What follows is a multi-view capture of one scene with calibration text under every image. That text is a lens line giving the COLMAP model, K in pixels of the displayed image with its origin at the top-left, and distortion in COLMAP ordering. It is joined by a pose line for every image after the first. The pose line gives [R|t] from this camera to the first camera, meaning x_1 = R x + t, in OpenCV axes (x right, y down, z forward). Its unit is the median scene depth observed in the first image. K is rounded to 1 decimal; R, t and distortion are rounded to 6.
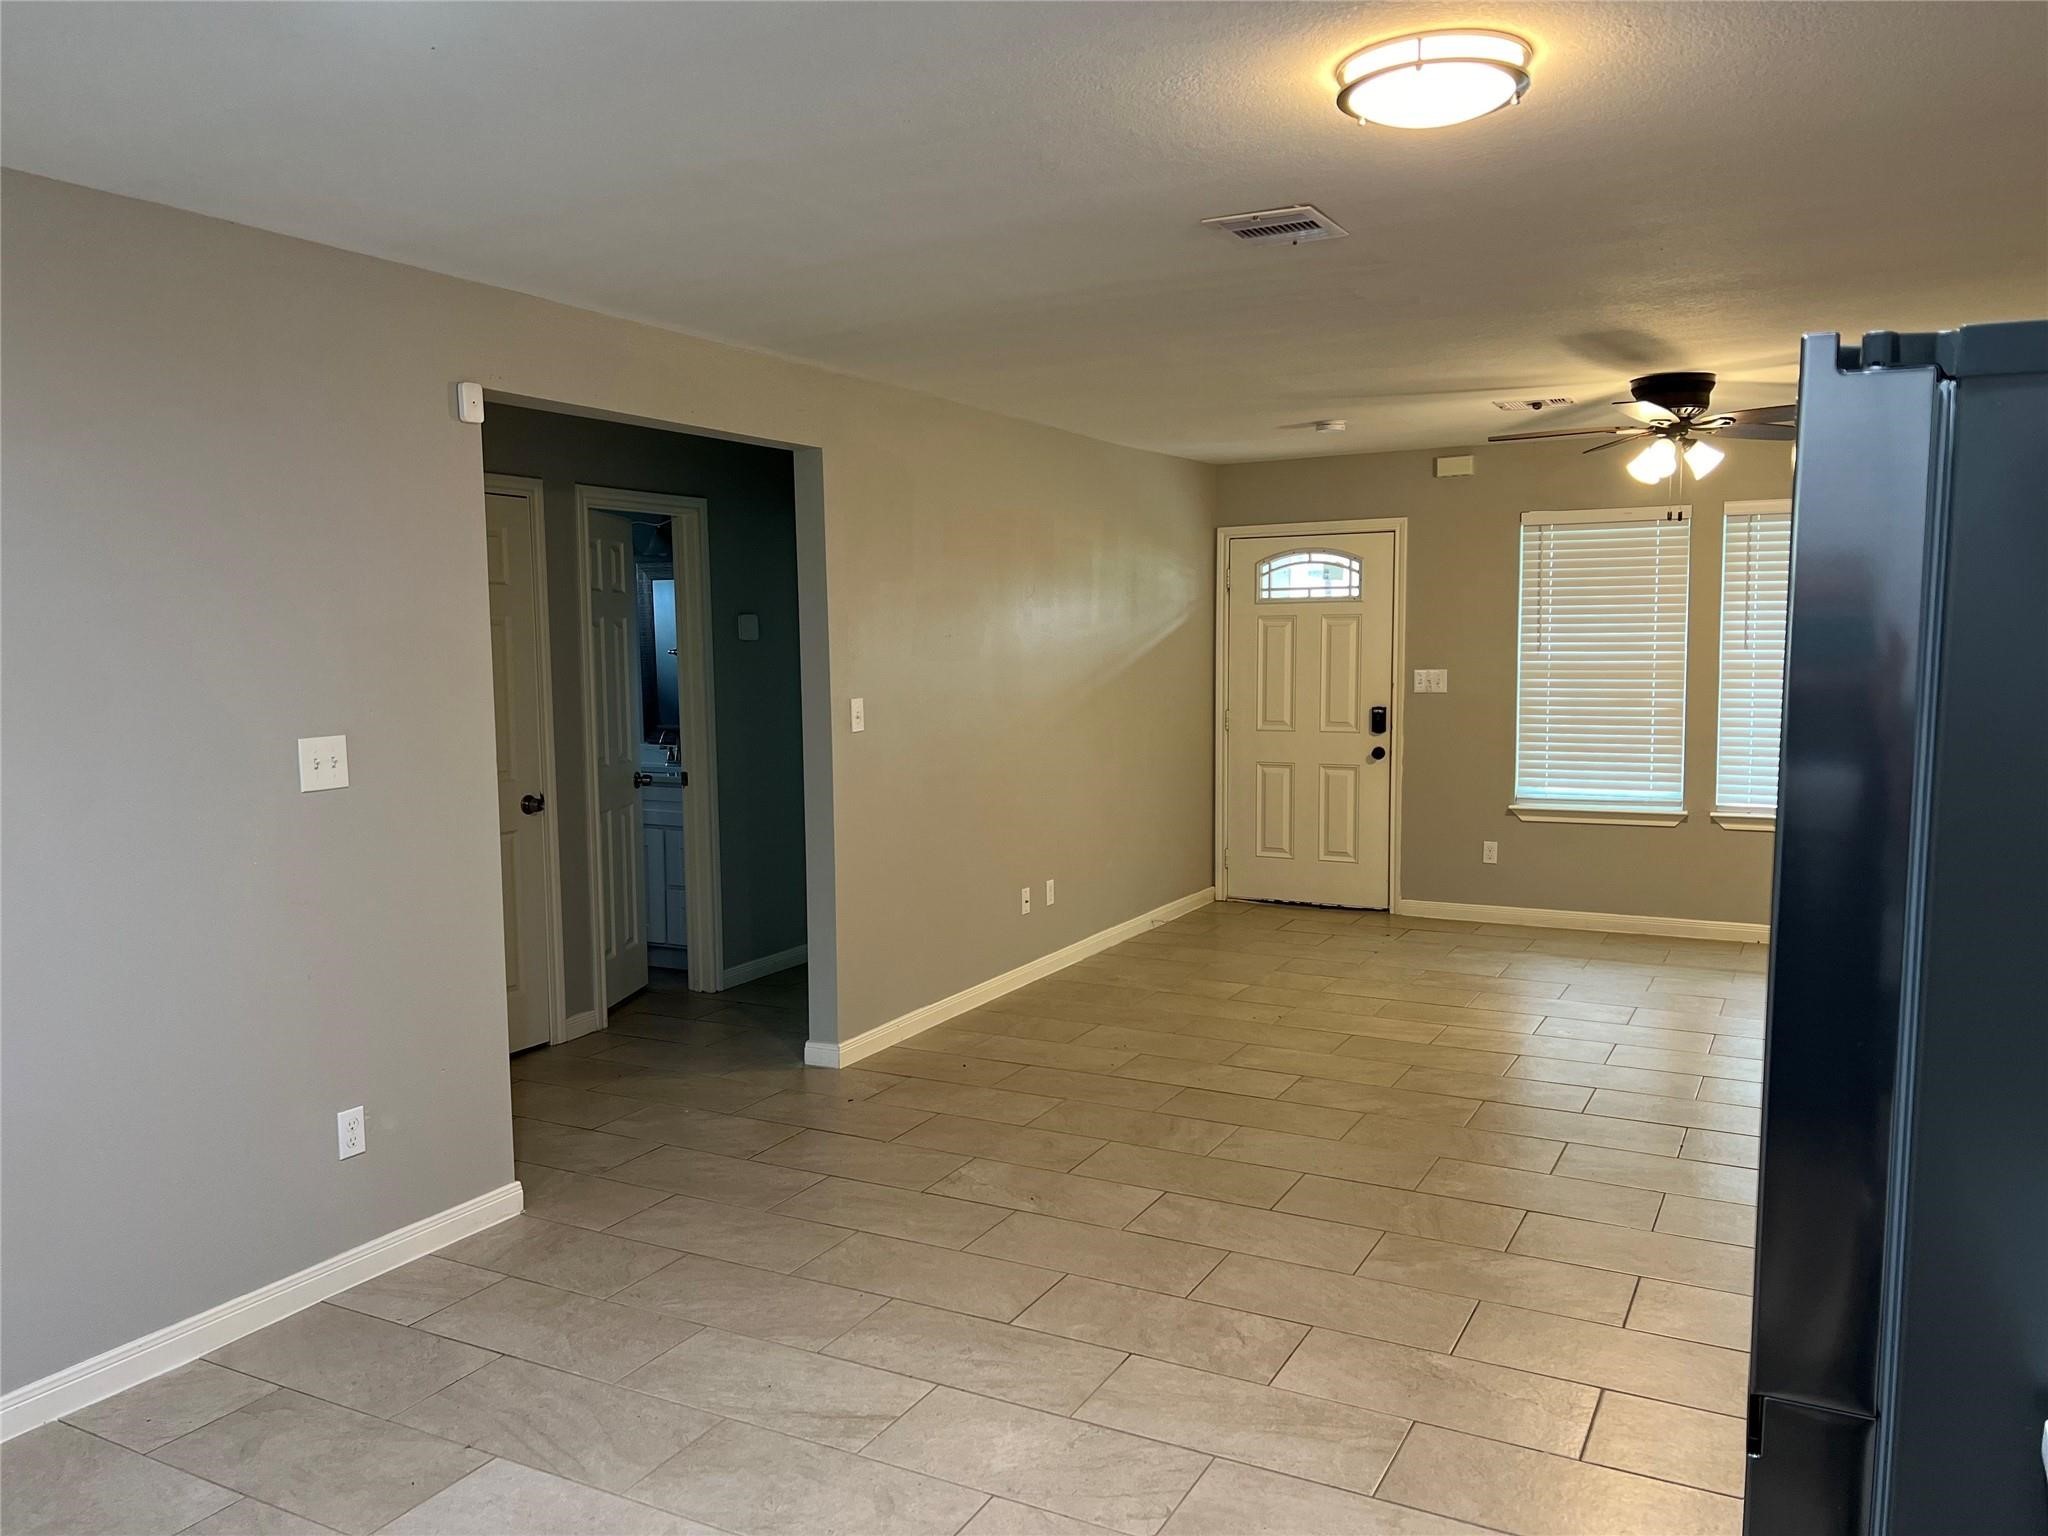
lens RADIAL K [[1547.2, 0, 1015.3], [0, 1547.2, 778.6], [0, 0, 1]] dist [0.084641, -0.092149]
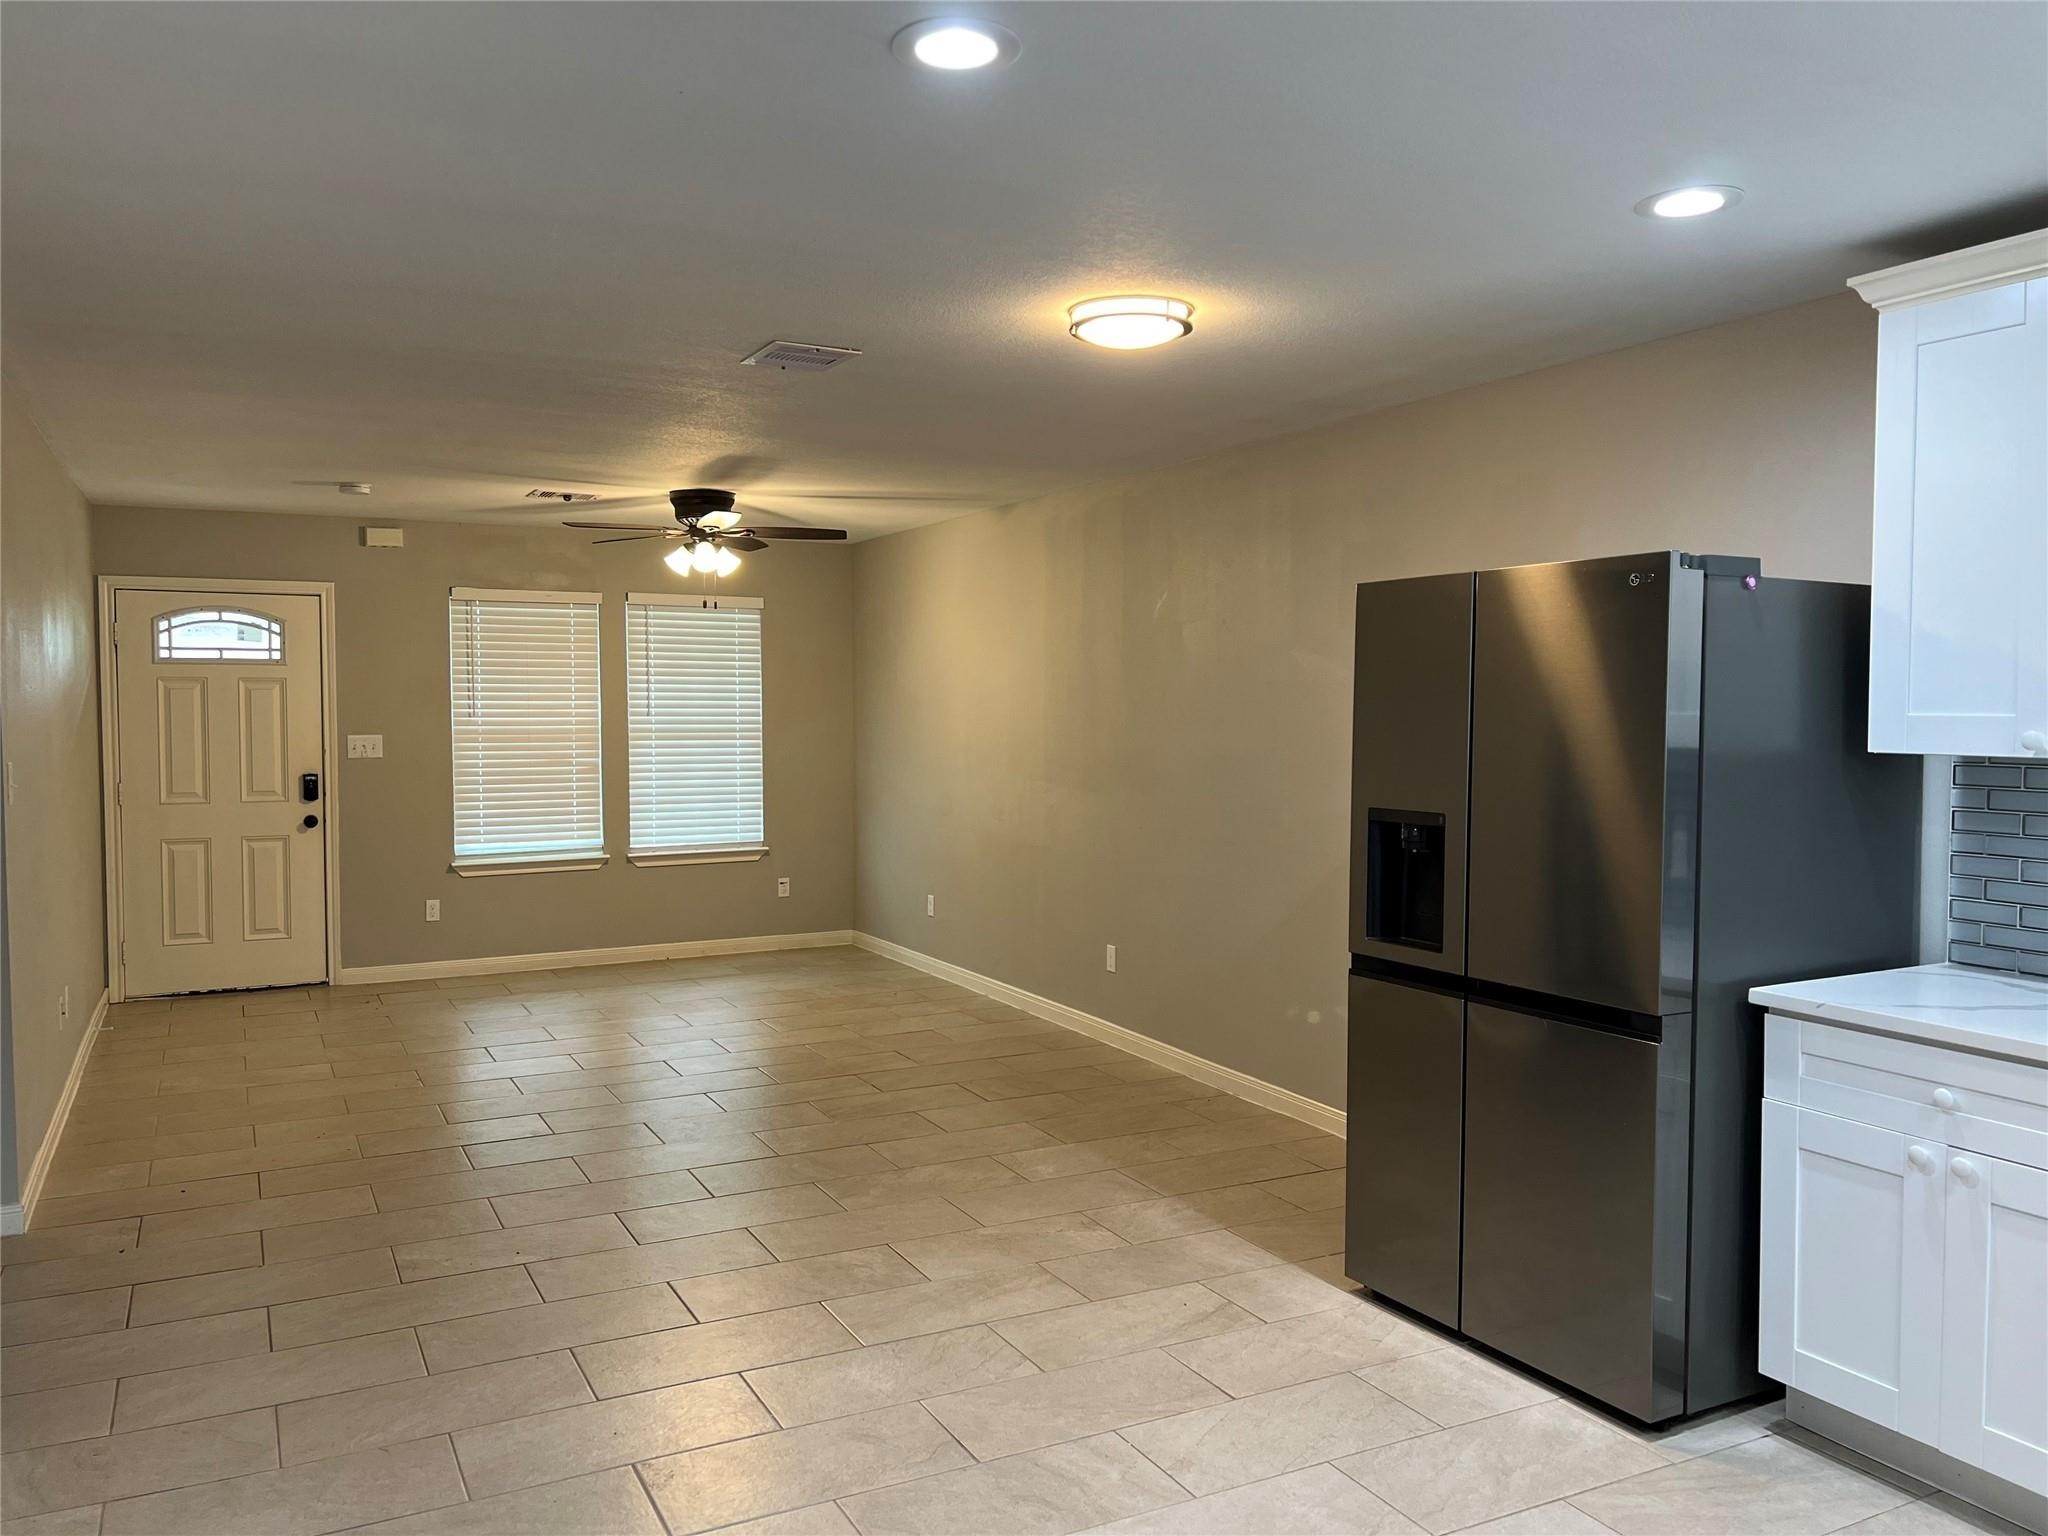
lens RADIAL K [[1547.2, 0, 1015.3], [0, 1547.2, 778.6], [0, 0, 1]] dist [0.084641, -0.092149]
pose [[0.573226, -0.028432, 0.818904, -0.321059], [0.072273, 0.997257, -0.015966, 0.004451], [-0.816204, 0.068337, 0.573708, 0.079735]]
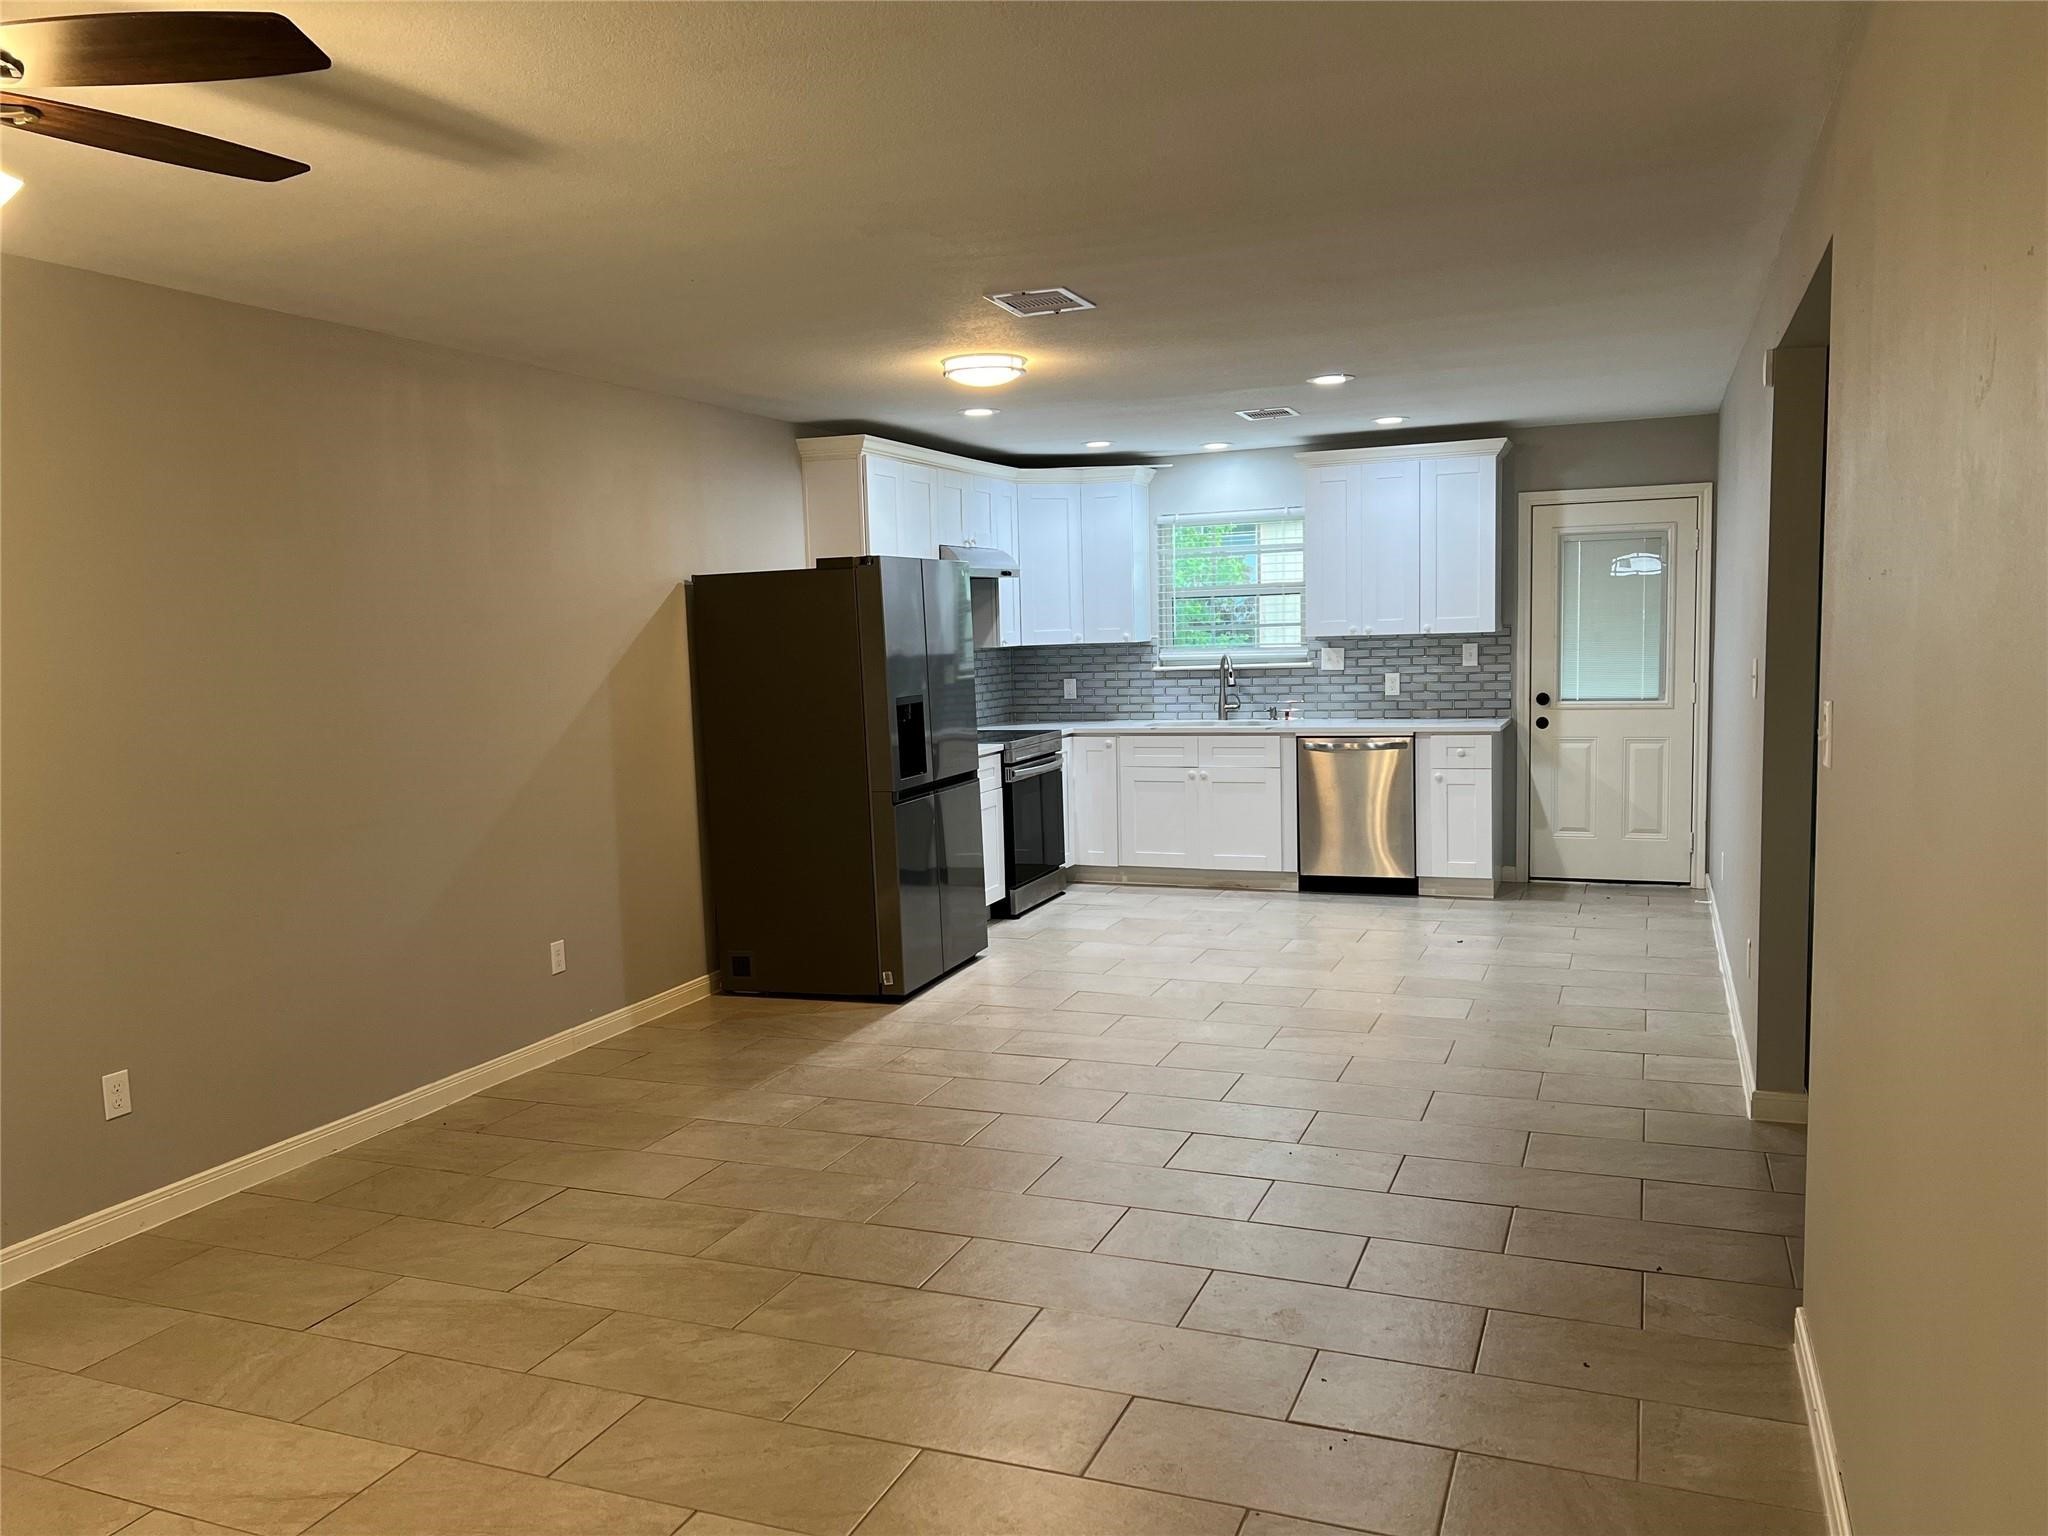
lens RADIAL K [[1547.2, 0, 1015.3], [0, 1547.2, 778.6], [0, 0, 1]] dist [0.084641, -0.092149]
pose [[-0.993669, 0.052481, -0.099339, 0.146141], [0.031870, 0.979540, 0.198708, -0.095253], [0.107735, 0.194284, -0.975011, 1.011060]]
